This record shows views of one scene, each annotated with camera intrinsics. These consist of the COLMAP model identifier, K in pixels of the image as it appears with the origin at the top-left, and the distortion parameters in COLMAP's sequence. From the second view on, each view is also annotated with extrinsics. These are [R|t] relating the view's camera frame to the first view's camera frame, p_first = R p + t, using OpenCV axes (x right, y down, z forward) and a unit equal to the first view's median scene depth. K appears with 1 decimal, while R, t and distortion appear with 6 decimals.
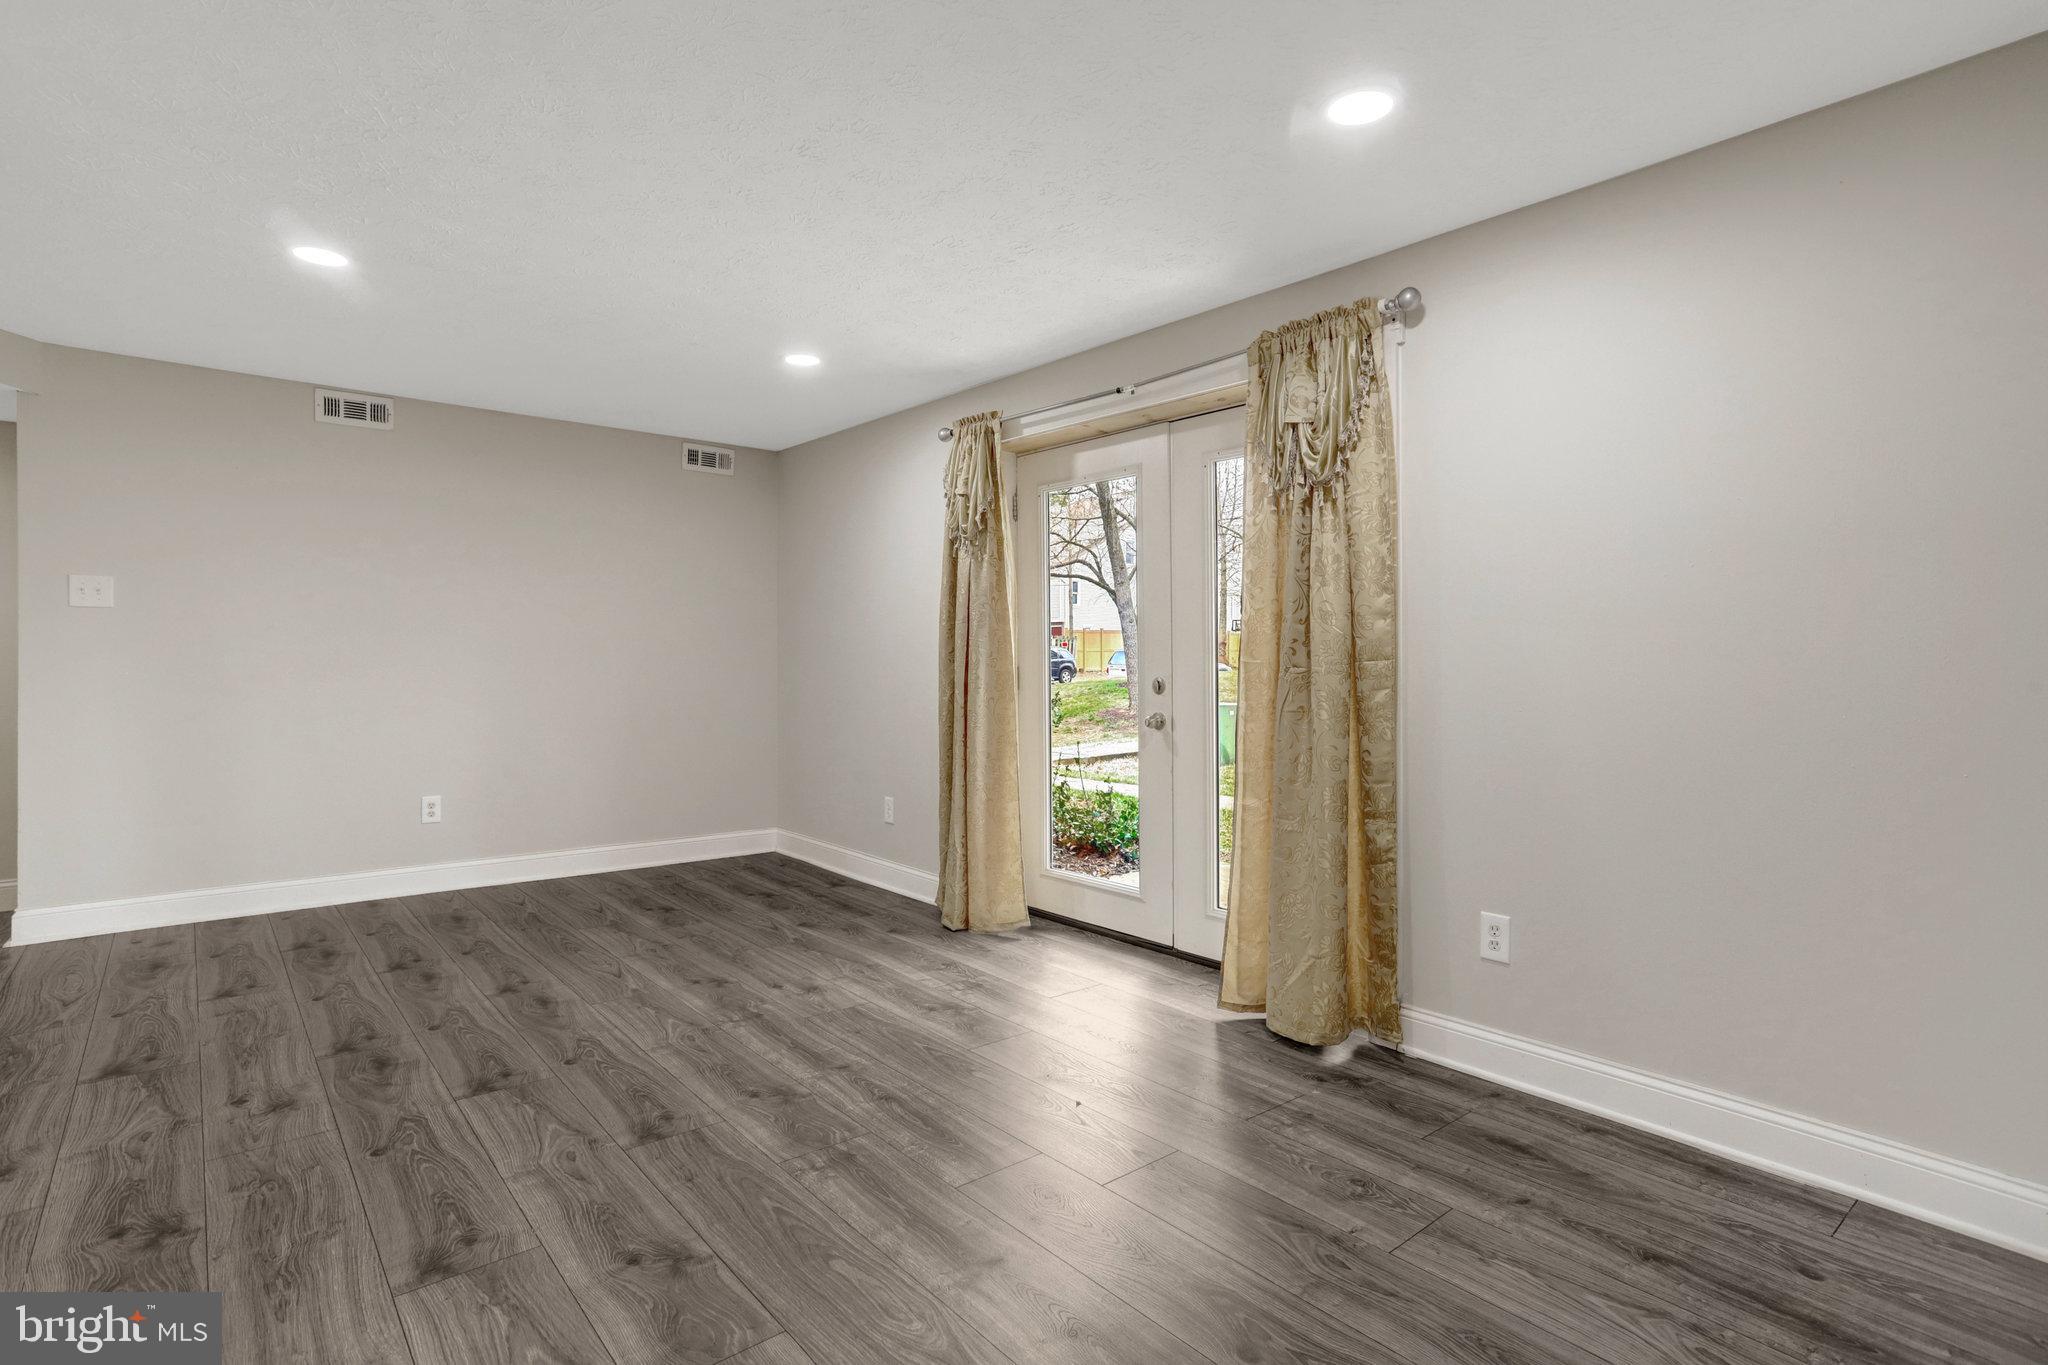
lens RADIAL K [[1021.0, 0, 1015.6], [0, 1021.0, 655.6], [0, 0, 1]] dist [-0.032729, 0.024887]
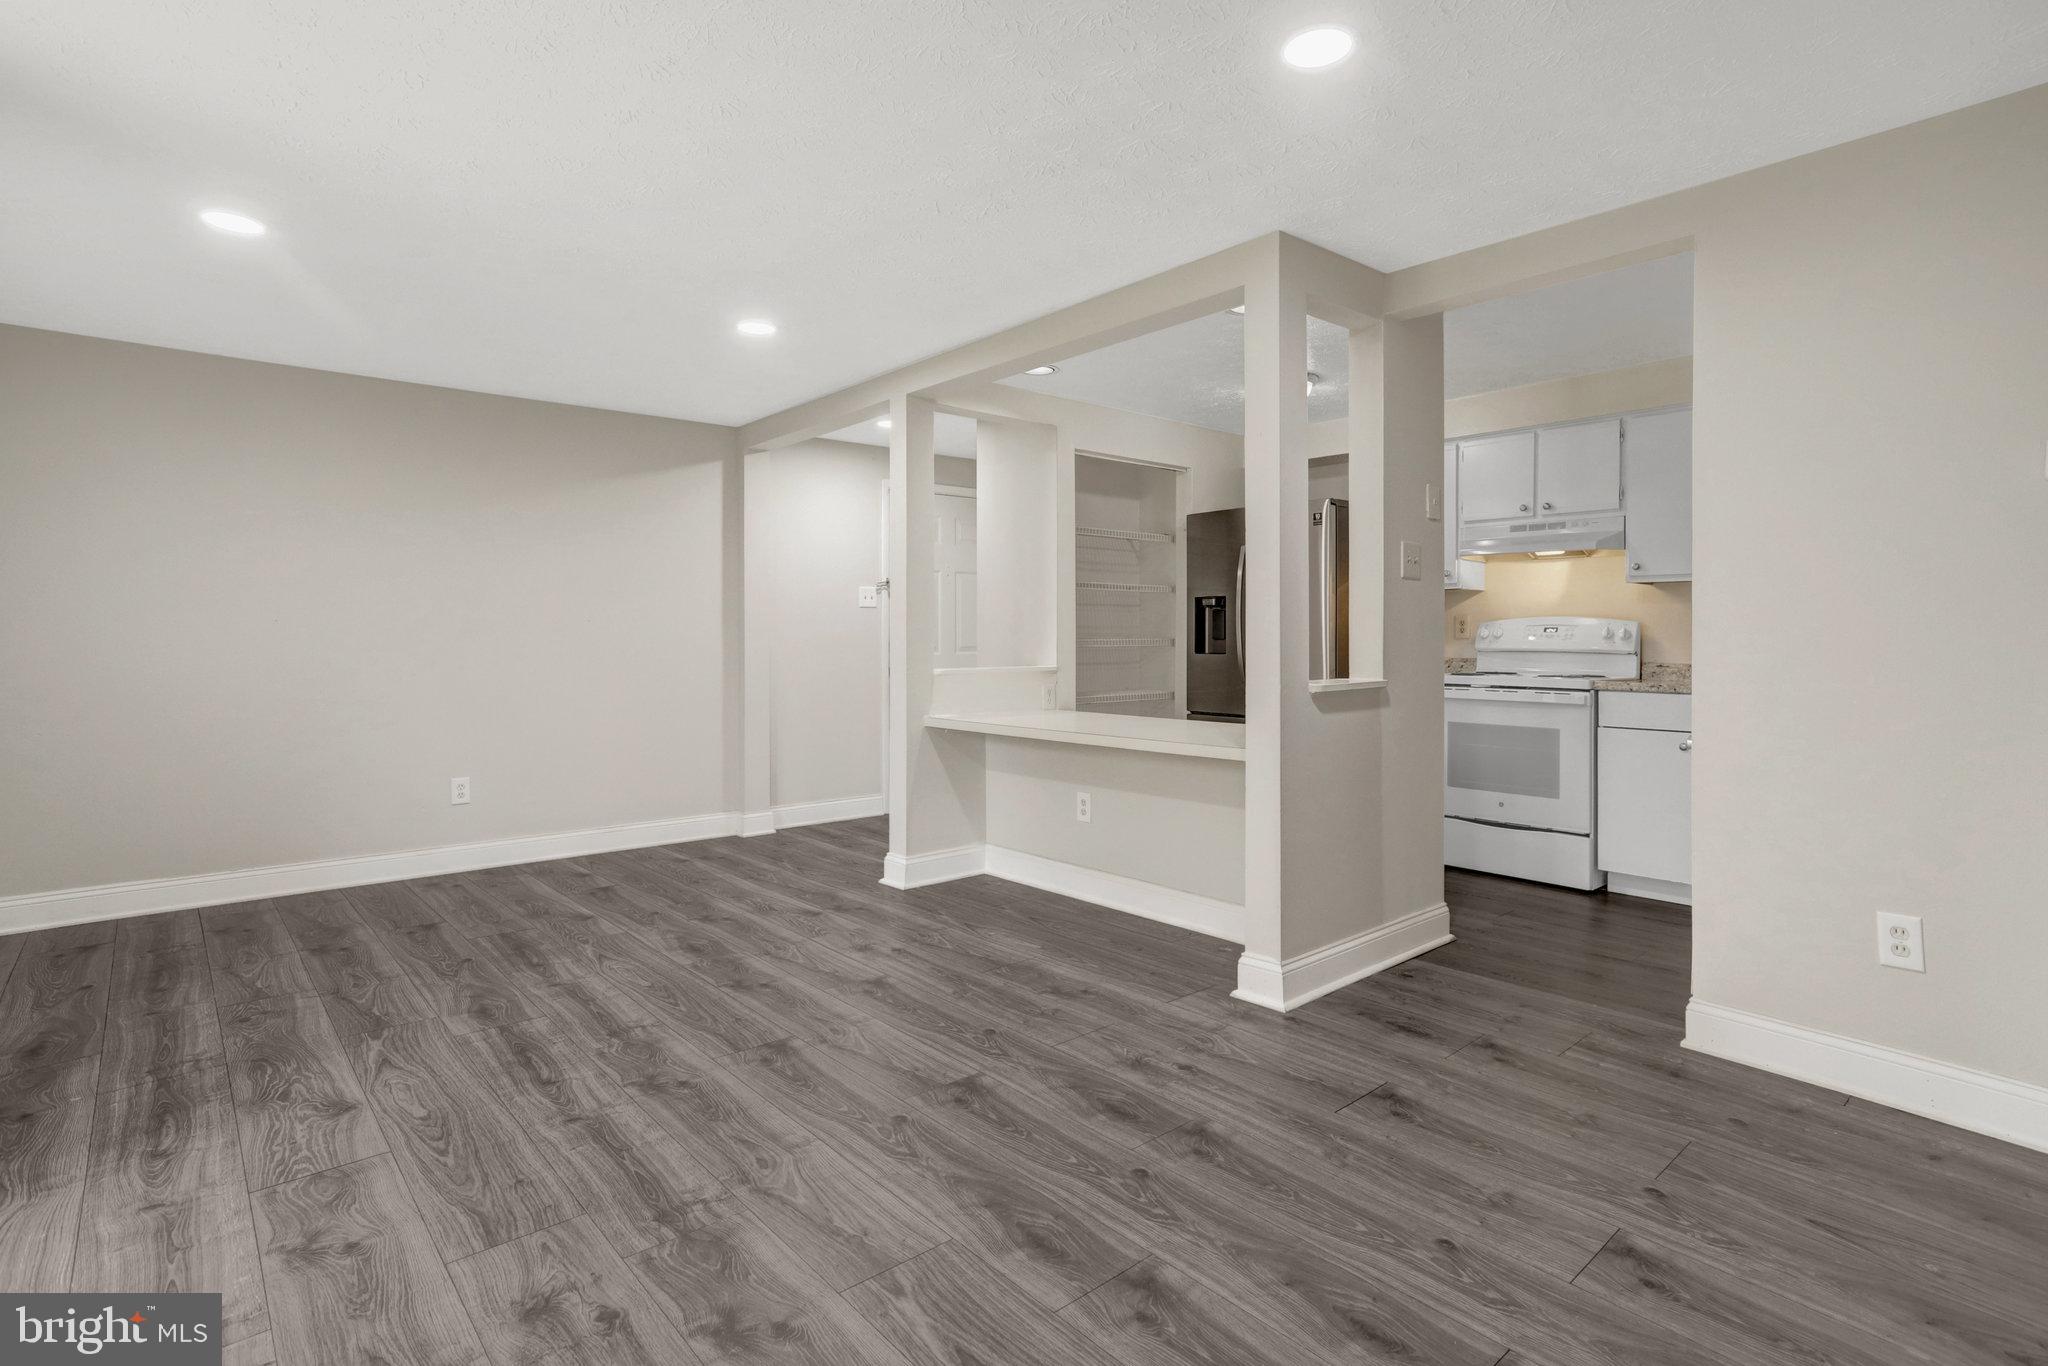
lens RADIAL K [[1015.0, 0, 1017.4], [0, 1015.0, 648.3], [0, 0, 1]] dist [-0.027940, 0.023155]
pose [[-0.999745, -0.003395, -0.022337, -0.514528], [-0.003525, 0.999977, 0.005798, 0.007159], [0.022317, 0.005875, -0.999734, 1.827310]]
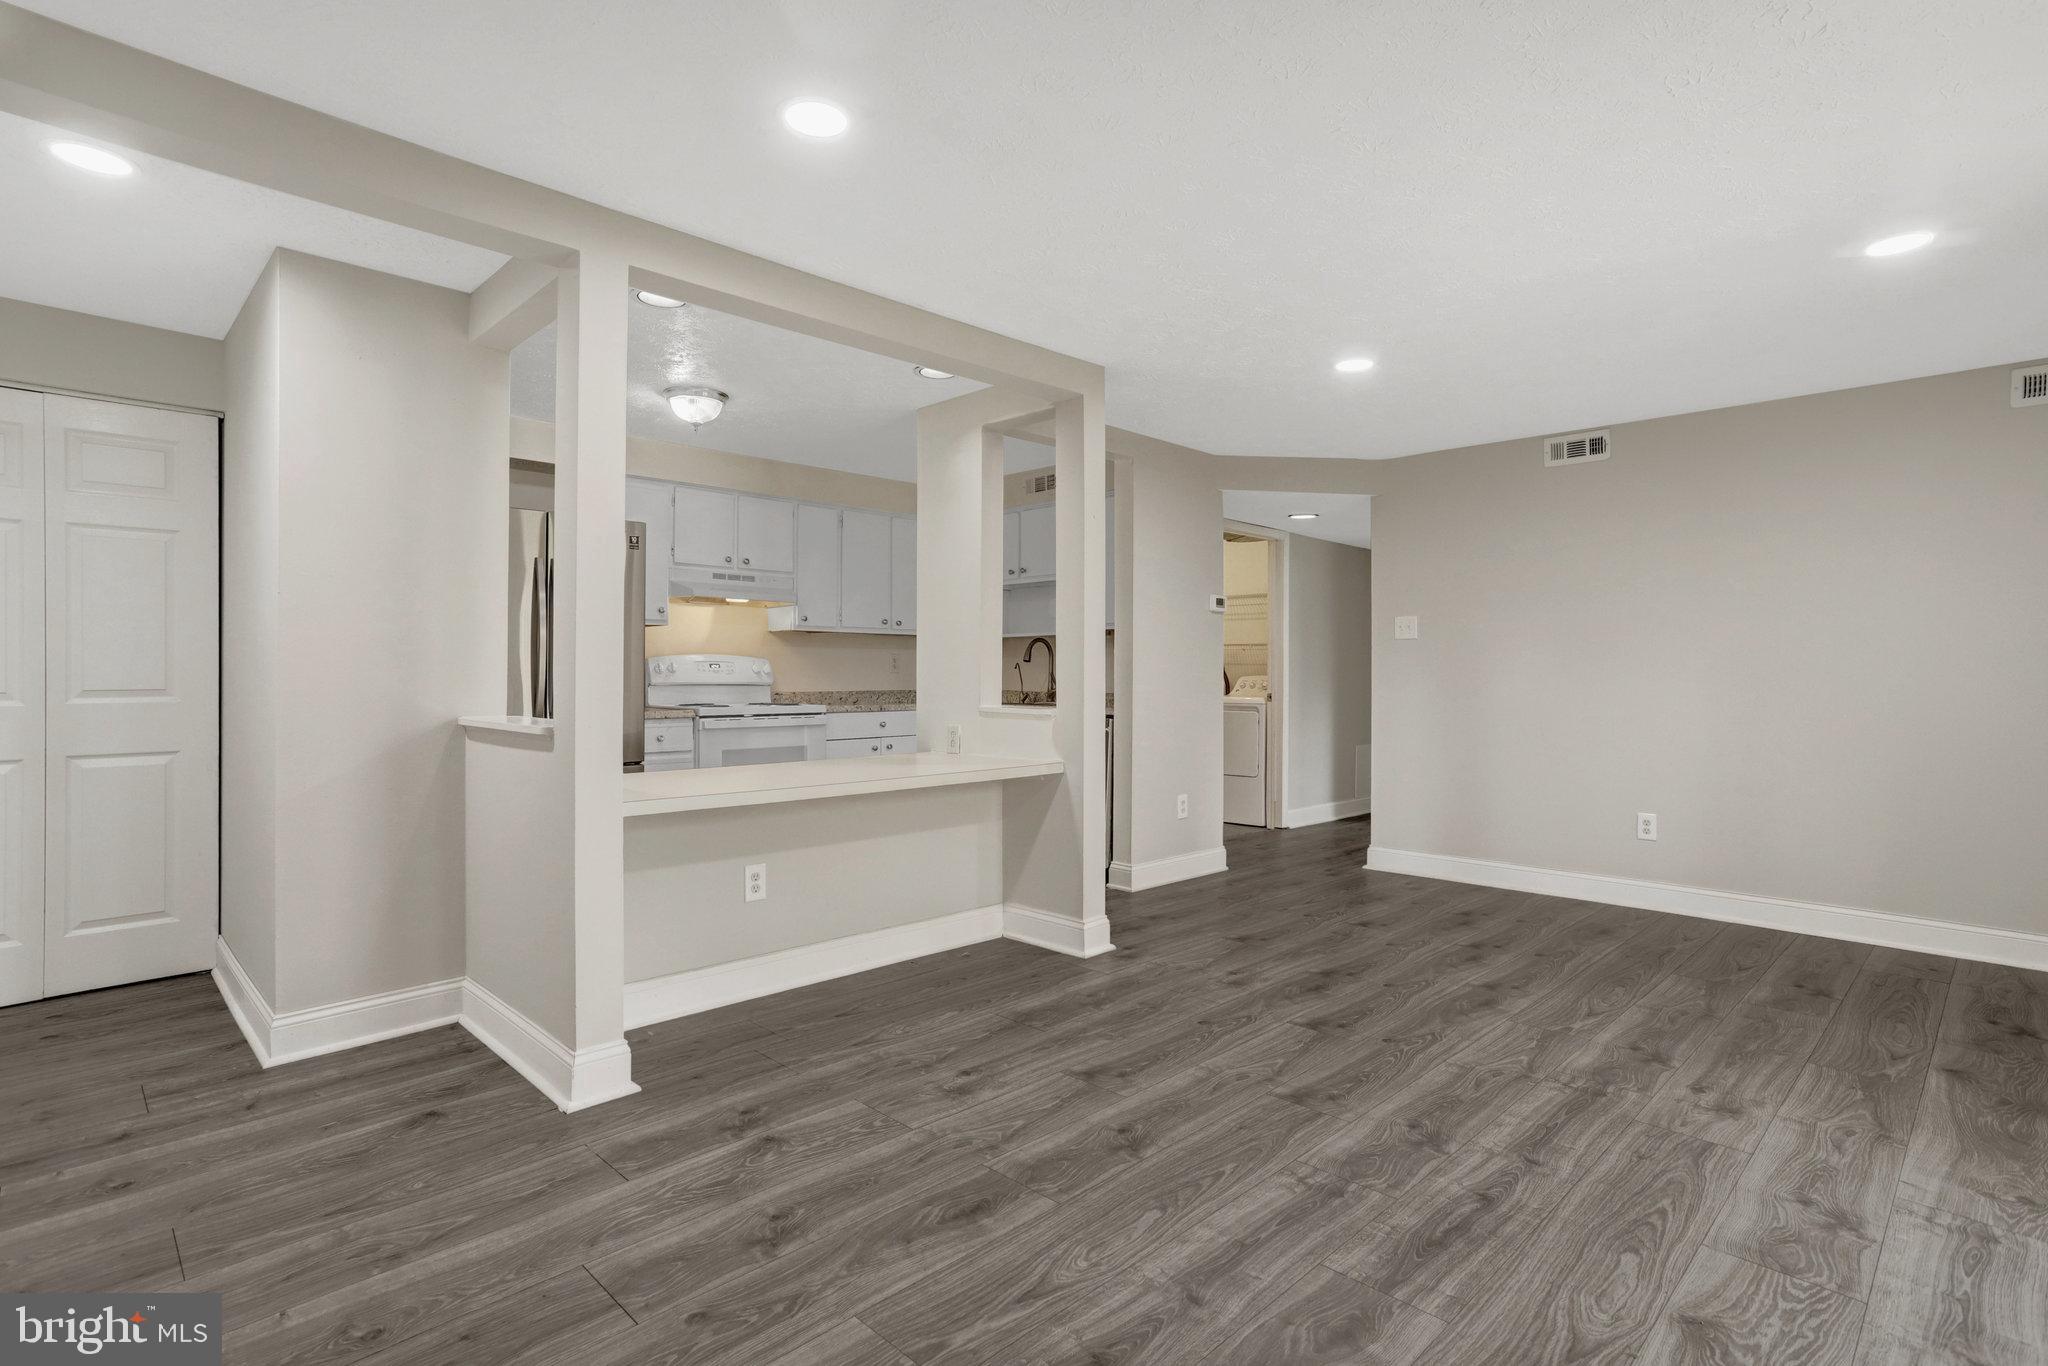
lens RADIAL K [[1005.2, 0, 1022.2], [0, 1005.2, 677.2], [0, 0, 1]] dist [-0.022611, 0.021067]
pose [[0.093038, 0.000227, -0.995663, 0.605588], [0.000687, 1.000000, 0.000292, 0.005286], [0.995662, -0.000712, 0.093038, 0.500334]]
